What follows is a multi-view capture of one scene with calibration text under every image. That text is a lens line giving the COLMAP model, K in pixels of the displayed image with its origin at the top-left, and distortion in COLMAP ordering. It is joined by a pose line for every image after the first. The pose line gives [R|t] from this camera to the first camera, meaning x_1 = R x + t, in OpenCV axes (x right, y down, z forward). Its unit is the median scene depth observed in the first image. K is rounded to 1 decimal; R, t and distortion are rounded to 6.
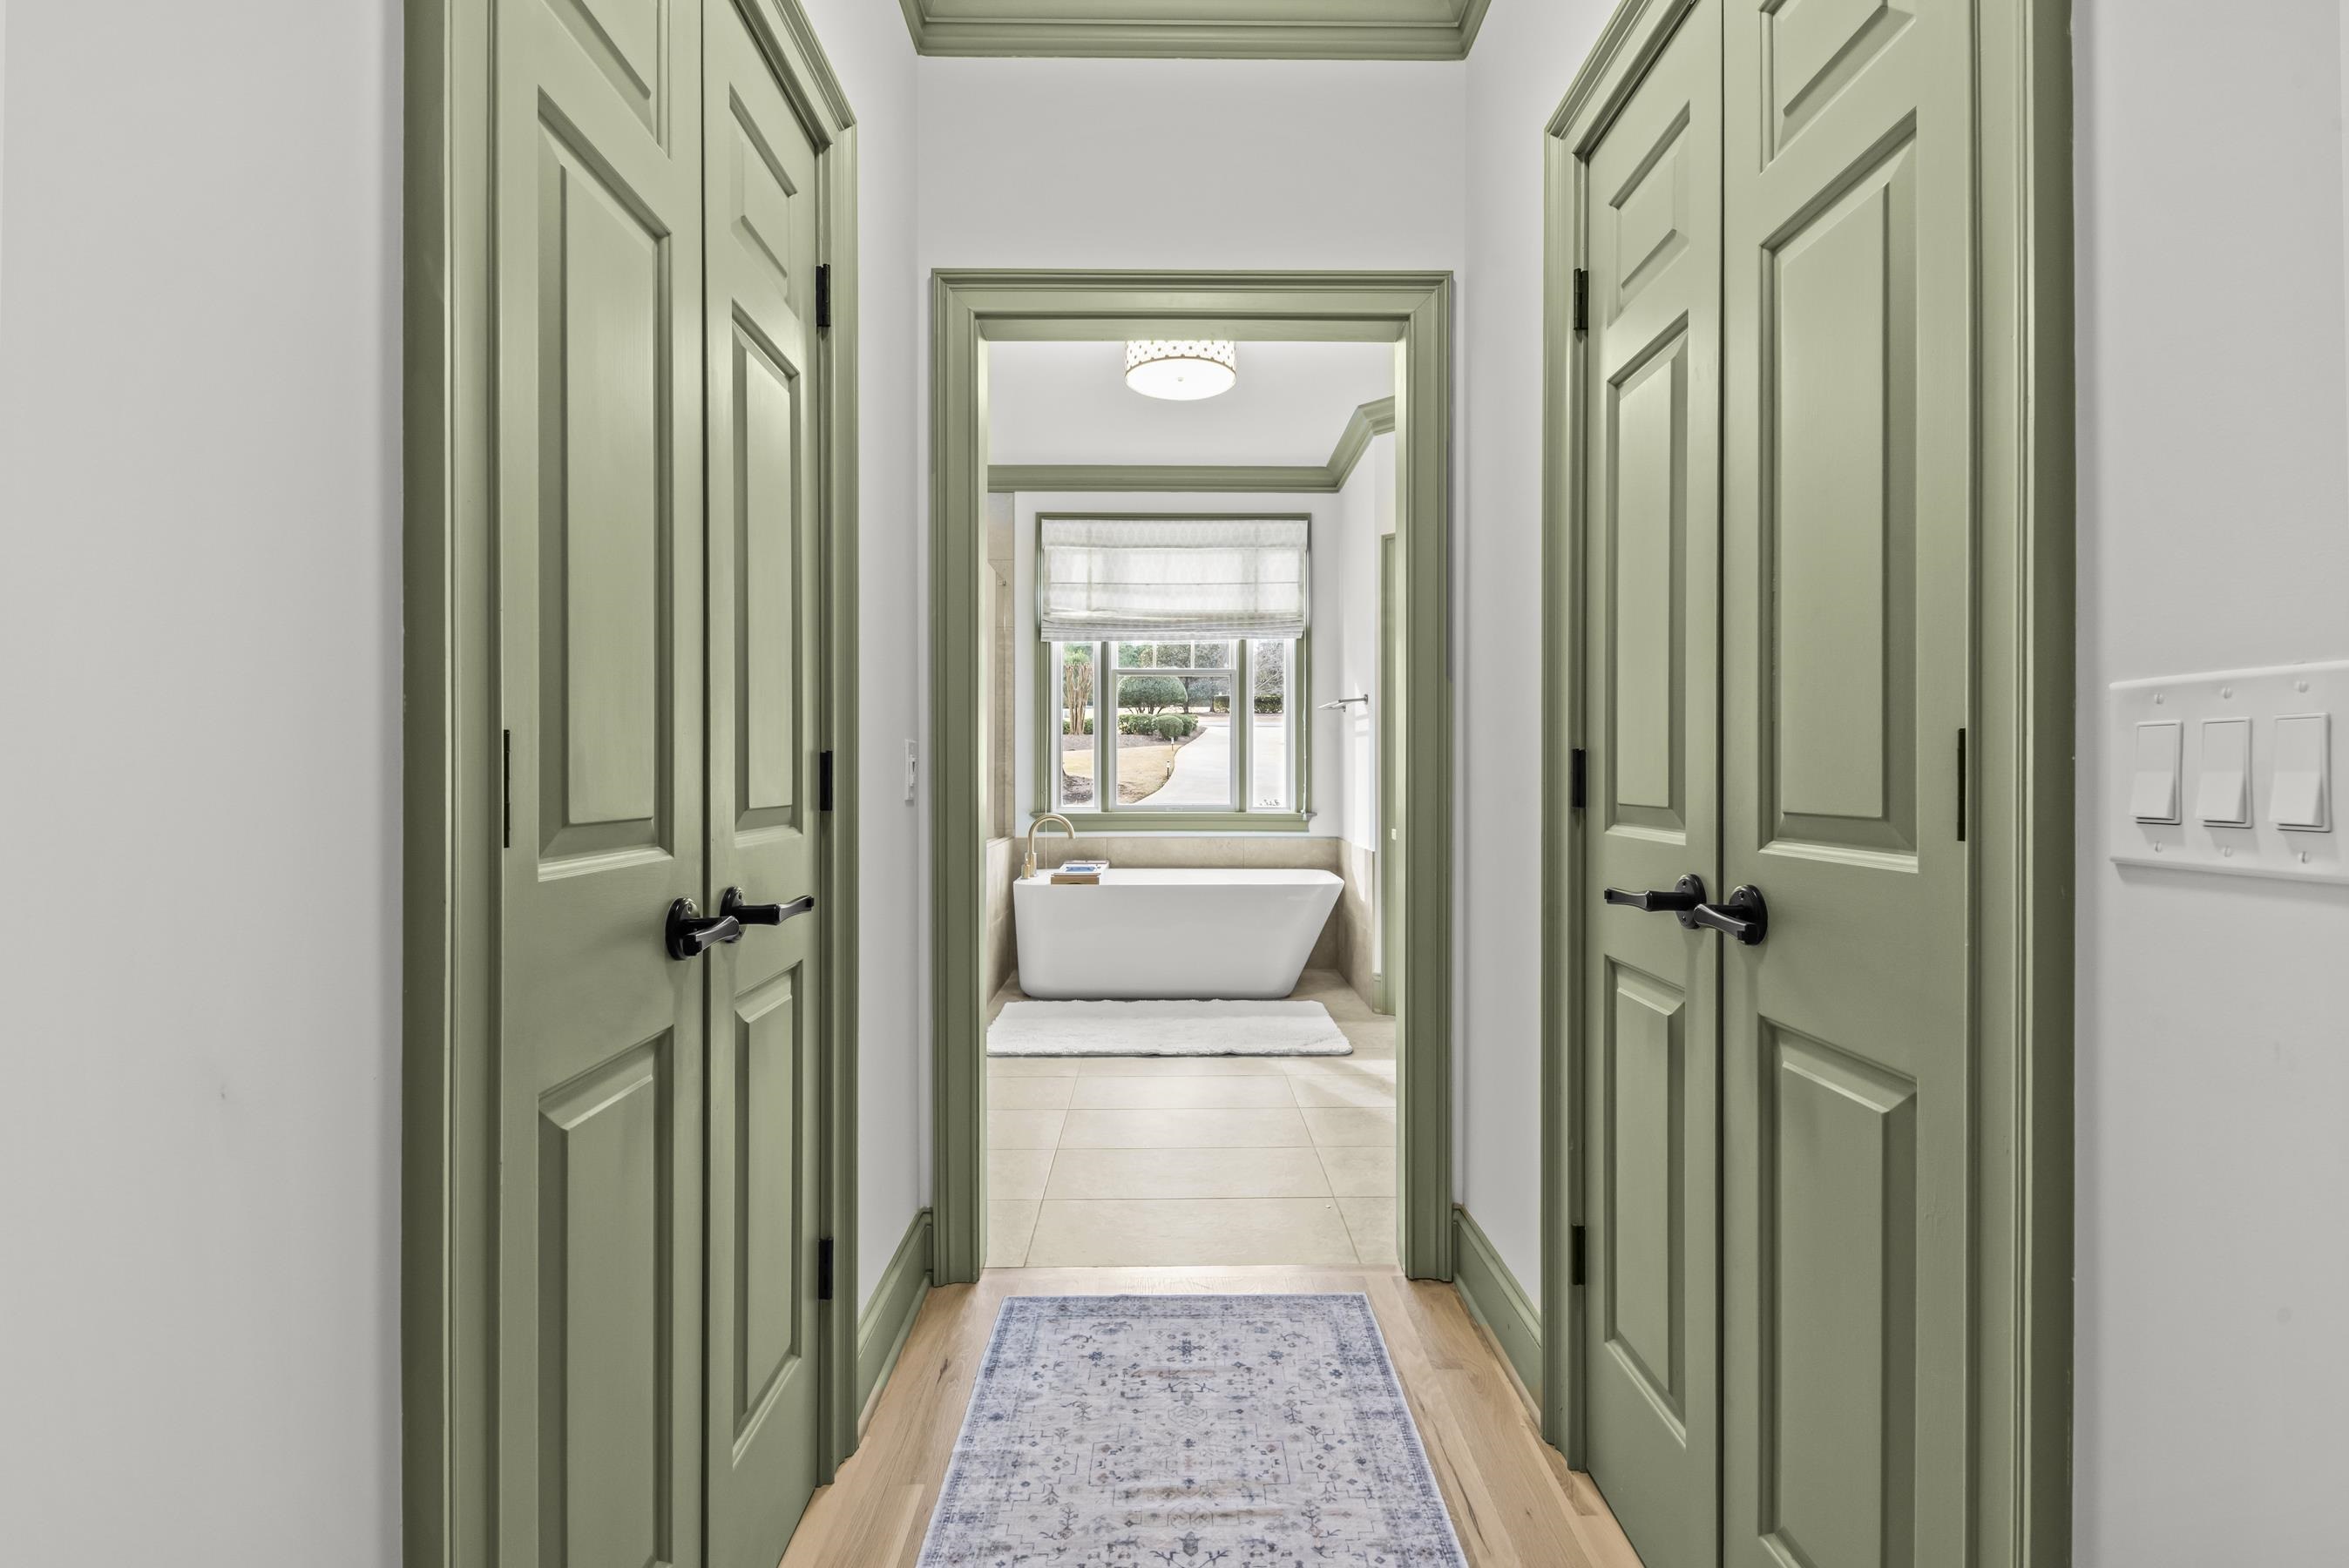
lens RADIAL K [[1124.7, 0, 1179.2], [0, 1124.7, 759.2], [0, 0, 1]] dist [-0.000391, -0.000247]
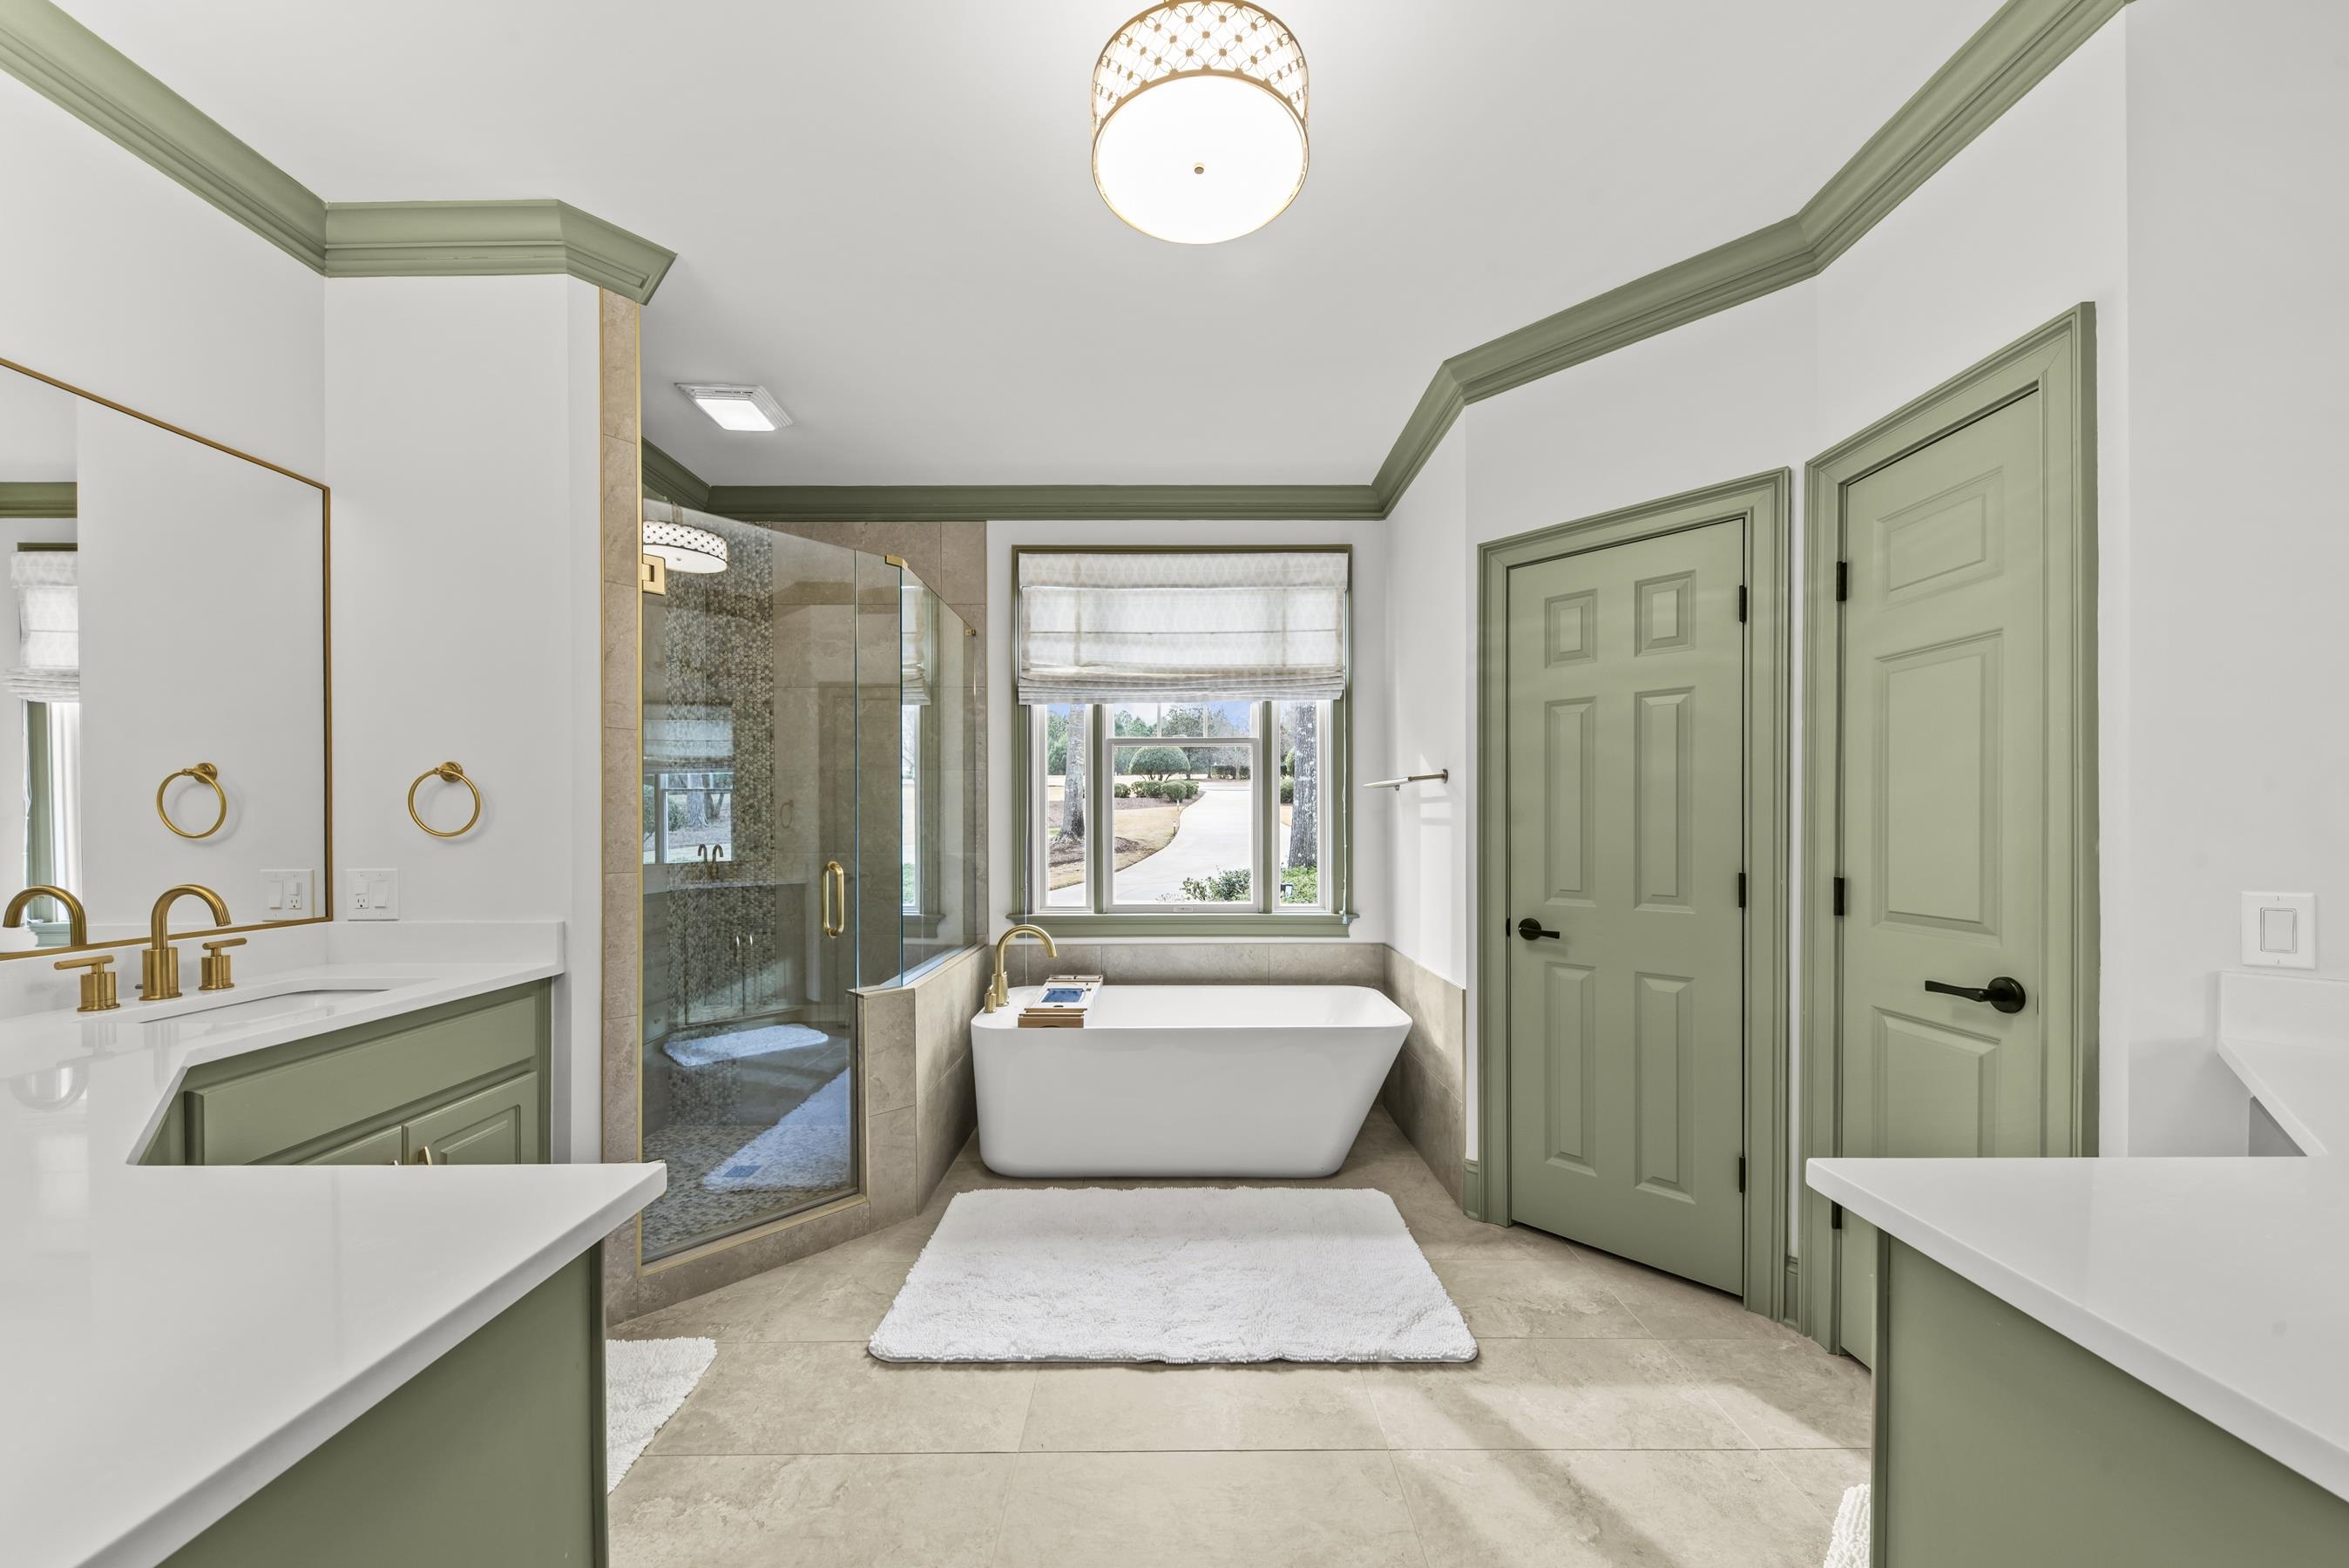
lens RADIAL K [[887.0, 0, 1175.3], [0, 887.0, 820.5], [0, 0, 1]] dist [-0.000206, -0.000001]
pose [[0.999957, -0.002986, -0.008818, -0.004479], [0.003041, 0.999976, 0.006249, -0.024615], [0.008799, -0.006275, 0.999942, 0.361202]]
